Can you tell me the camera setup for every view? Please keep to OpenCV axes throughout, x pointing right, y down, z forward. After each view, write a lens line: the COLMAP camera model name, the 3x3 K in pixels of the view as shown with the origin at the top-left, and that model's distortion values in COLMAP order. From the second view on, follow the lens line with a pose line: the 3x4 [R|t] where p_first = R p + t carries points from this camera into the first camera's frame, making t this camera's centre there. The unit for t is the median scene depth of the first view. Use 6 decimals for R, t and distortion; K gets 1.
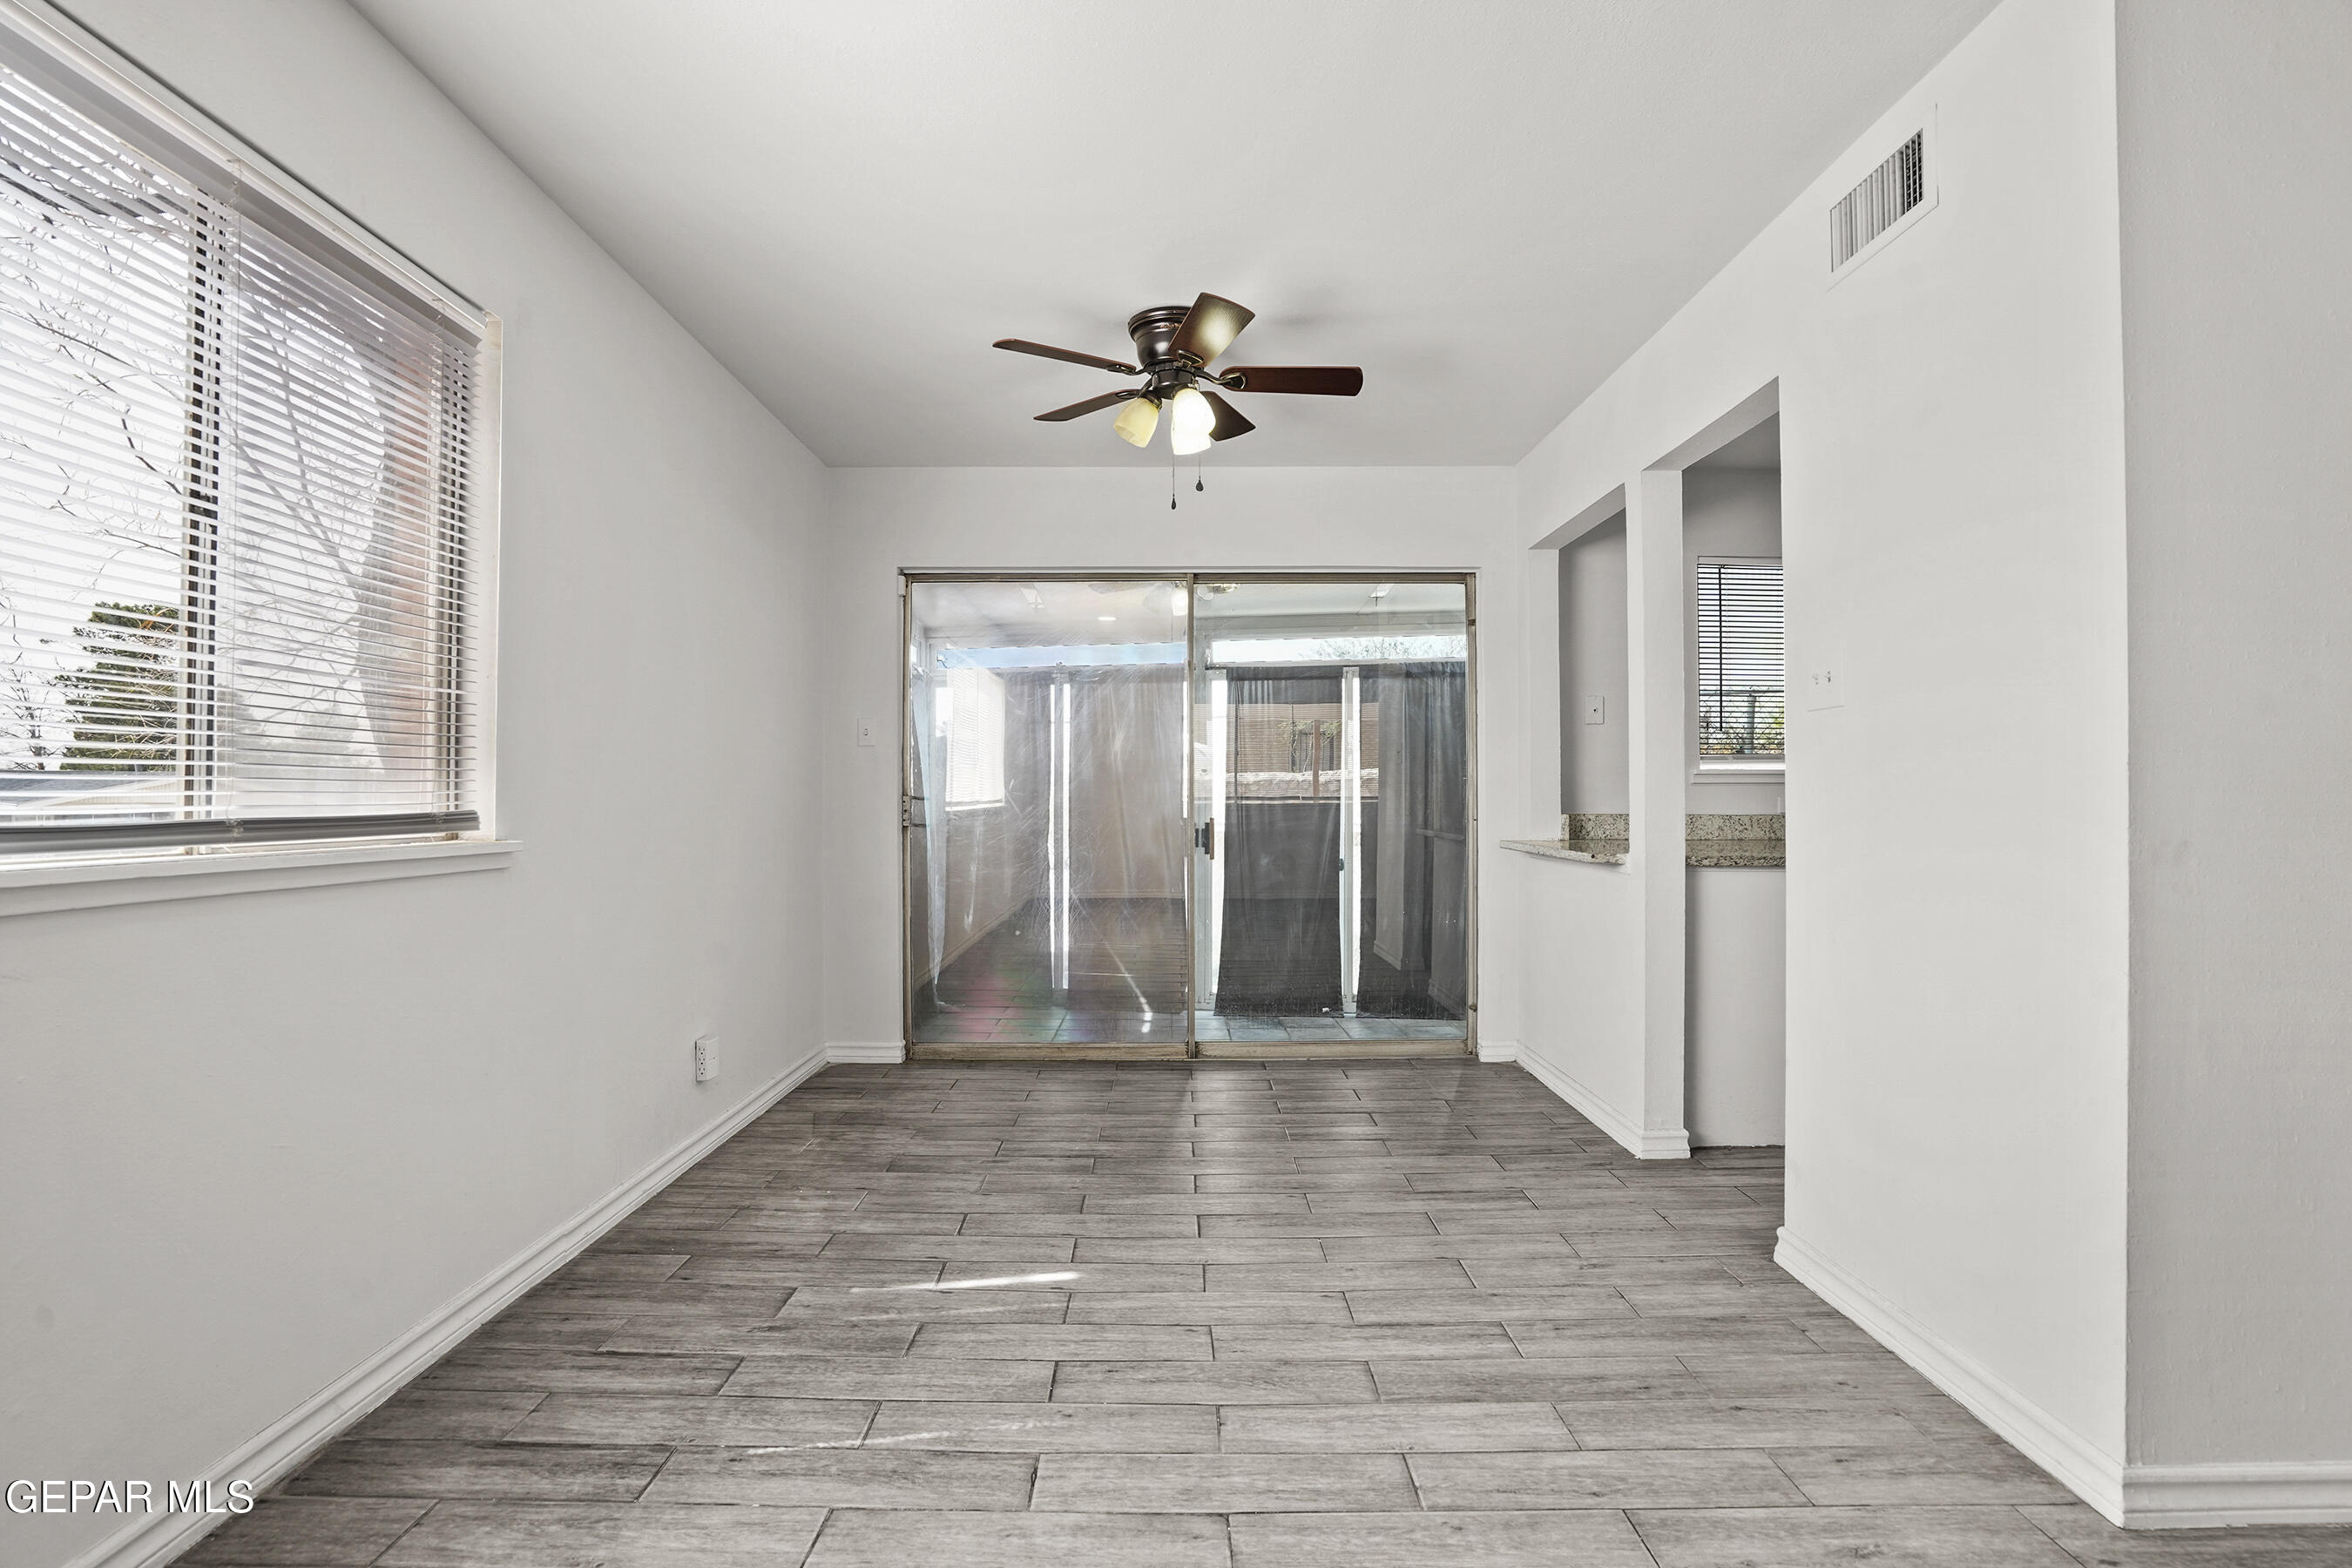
lens RADIAL K [[1067.1, 0, 1163.4], [0, 1067.1, 780.5], [0, 0, 1]] dist [-0.039381, 0.010673]
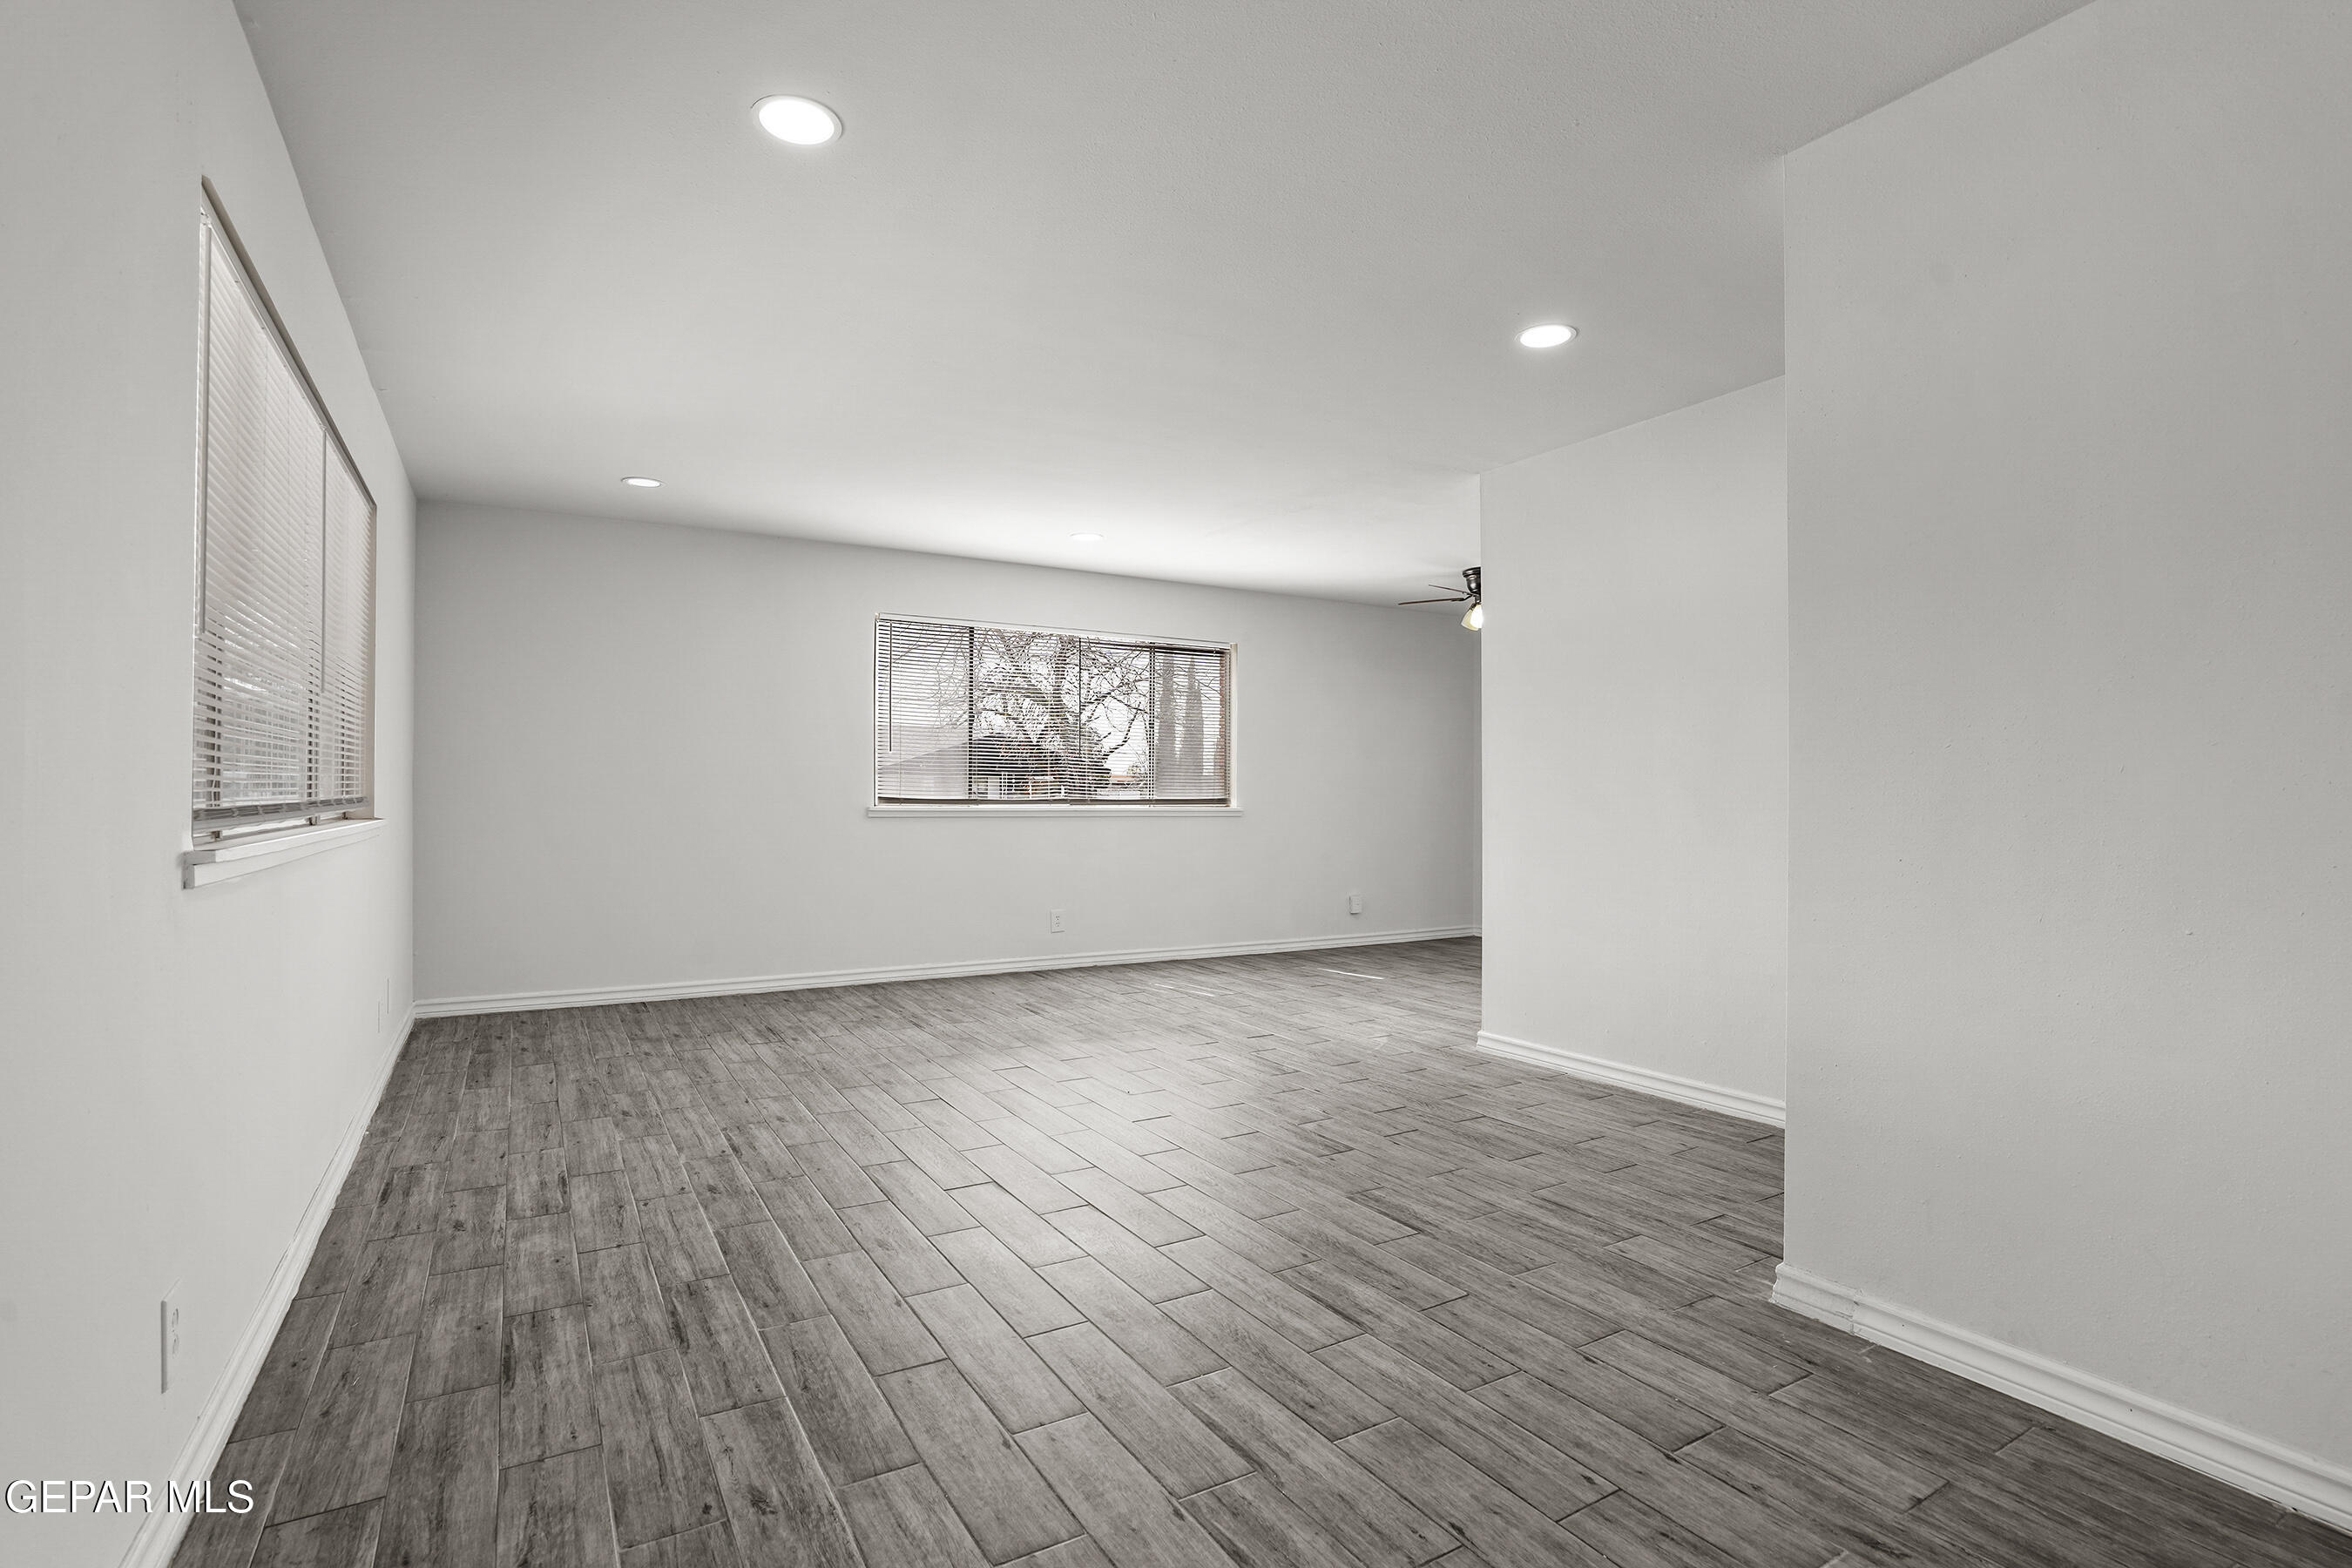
lens RADIAL K [[1115.1, 0, 1183.6], [0, 1115.1, 772.3], [0, 0, 1]] dist [-0.006757, 0.000624]
pose [[0.538036, -0.019908, -0.842687, 1.086682], [0.018984, 0.999754, -0.011498, -0.007671], [0.842708, -0.009811, 0.538281, -0.495937]]
